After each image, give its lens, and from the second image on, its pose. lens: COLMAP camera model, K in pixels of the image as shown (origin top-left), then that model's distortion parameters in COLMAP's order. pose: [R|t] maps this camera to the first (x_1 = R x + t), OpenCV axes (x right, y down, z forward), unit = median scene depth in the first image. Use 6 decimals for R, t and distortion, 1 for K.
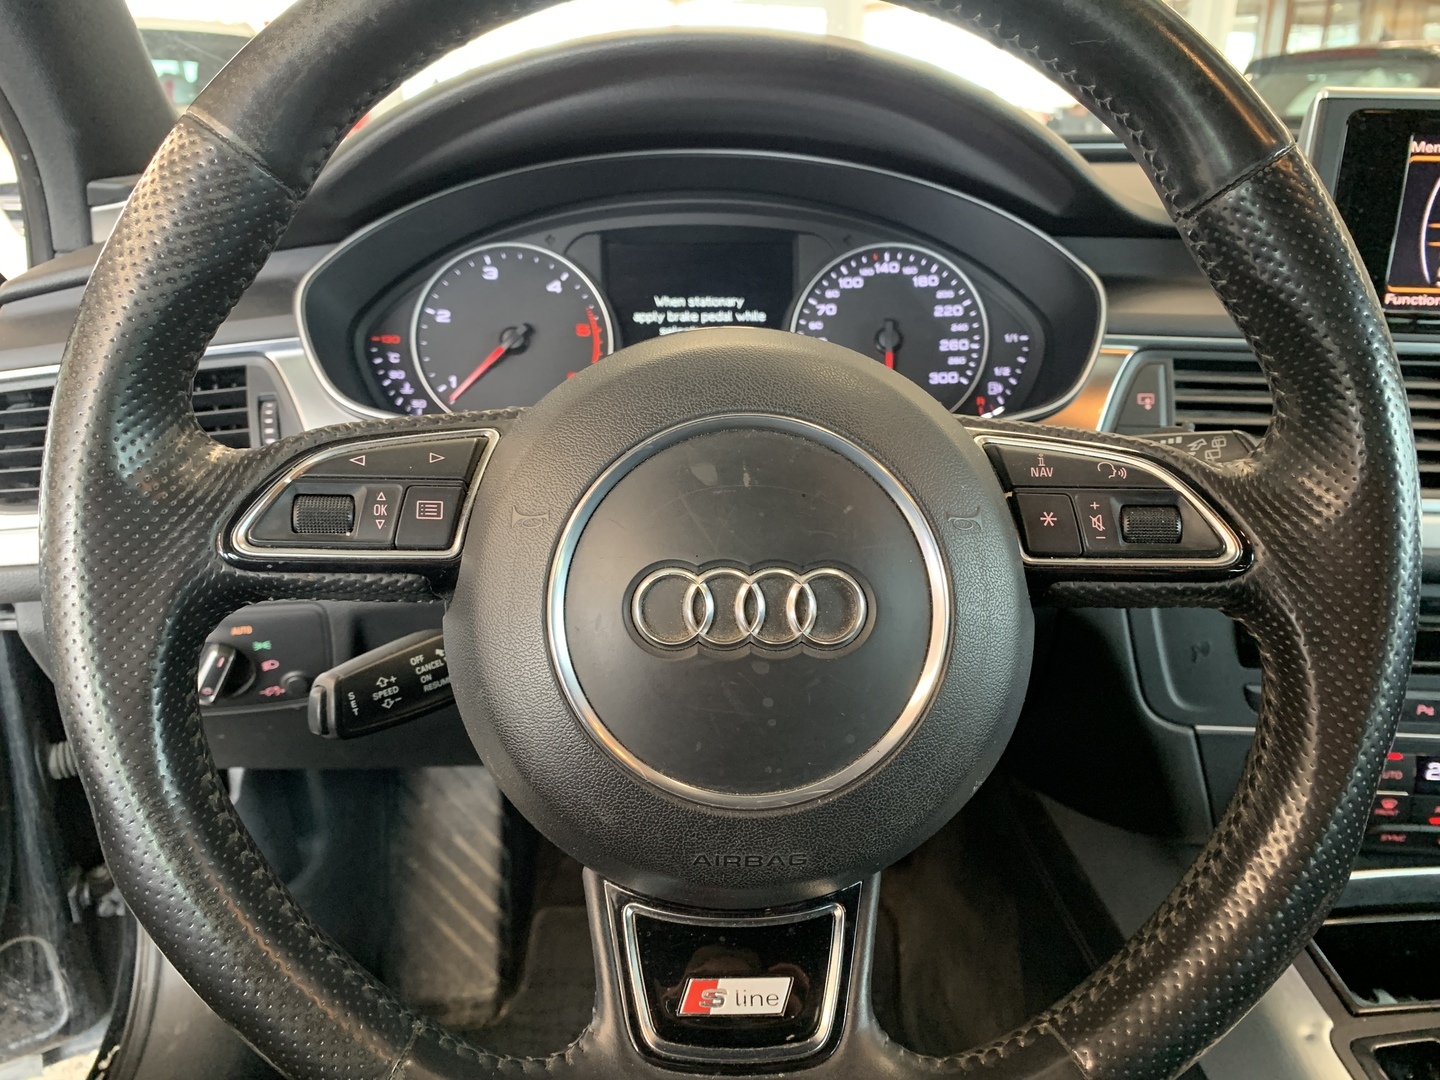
lens RADIAL K [[1078.4, 0, 707.2], [0, 1078.4, 542.4], [0, 0, 1]] dist [0.004803, -0.021142]
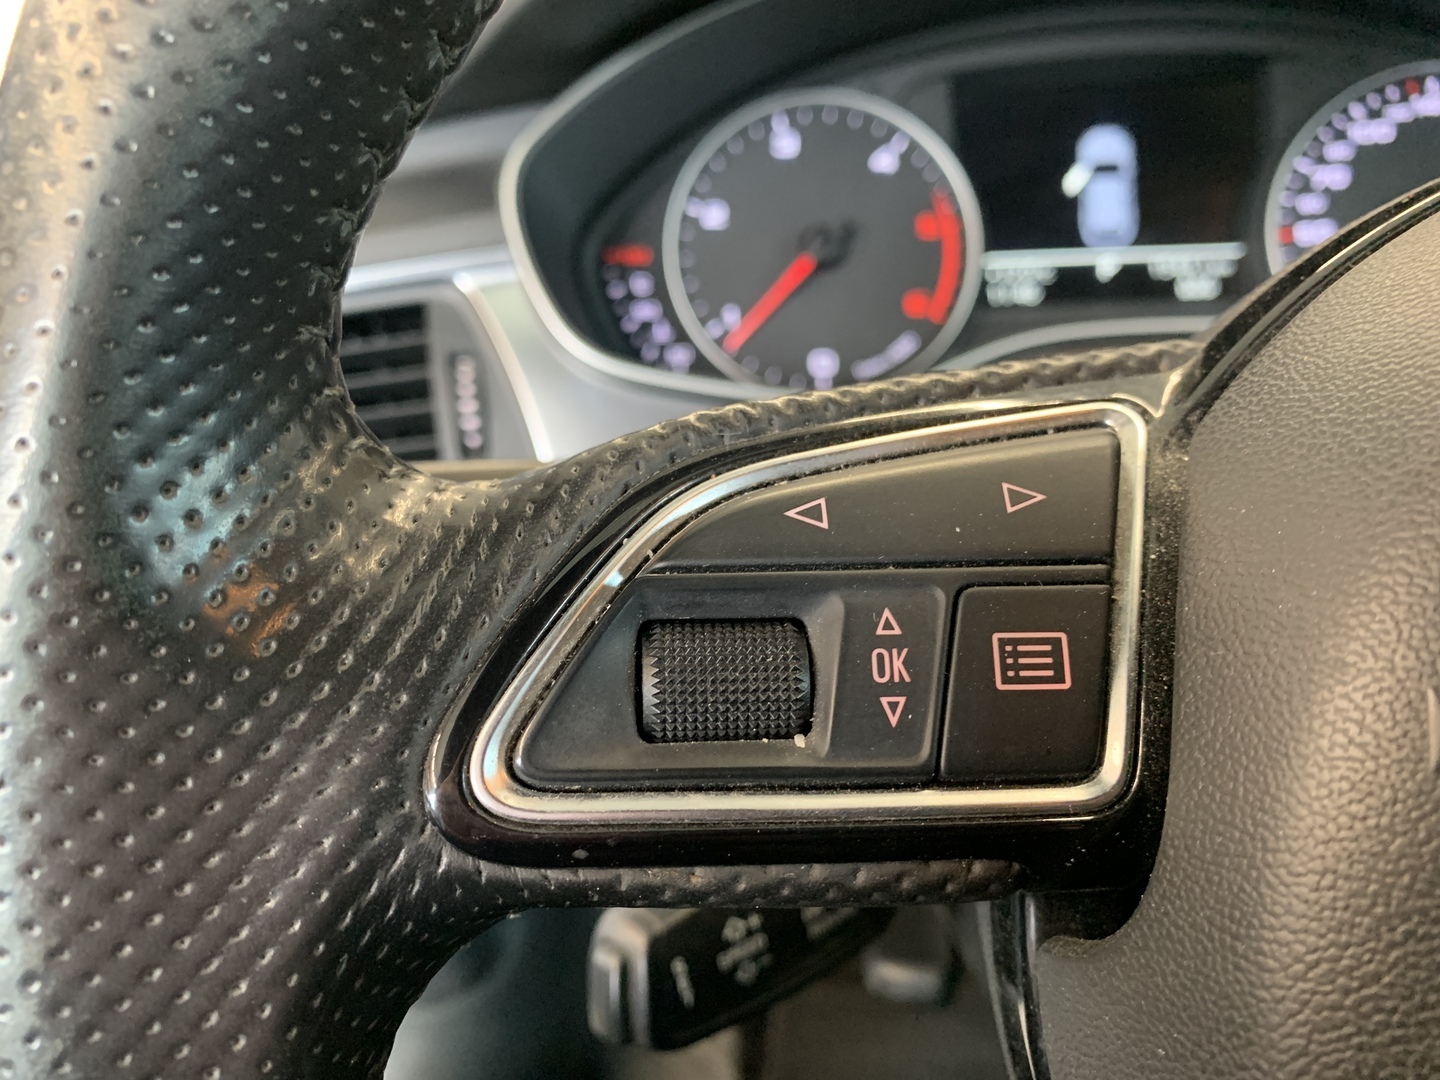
lens RADIAL K [[1078.4, 0, 712.7], [0, 1078.4, 530.1], [0, 0, 1]] dist [0.004803, -0.021142]
pose [[0.992204, -0.013639, -0.123872, -0.243340], [0.018060, 0.999237, 0.034643, -0.064940], [0.123305, -0.036610, 0.991693, 0.513487]]
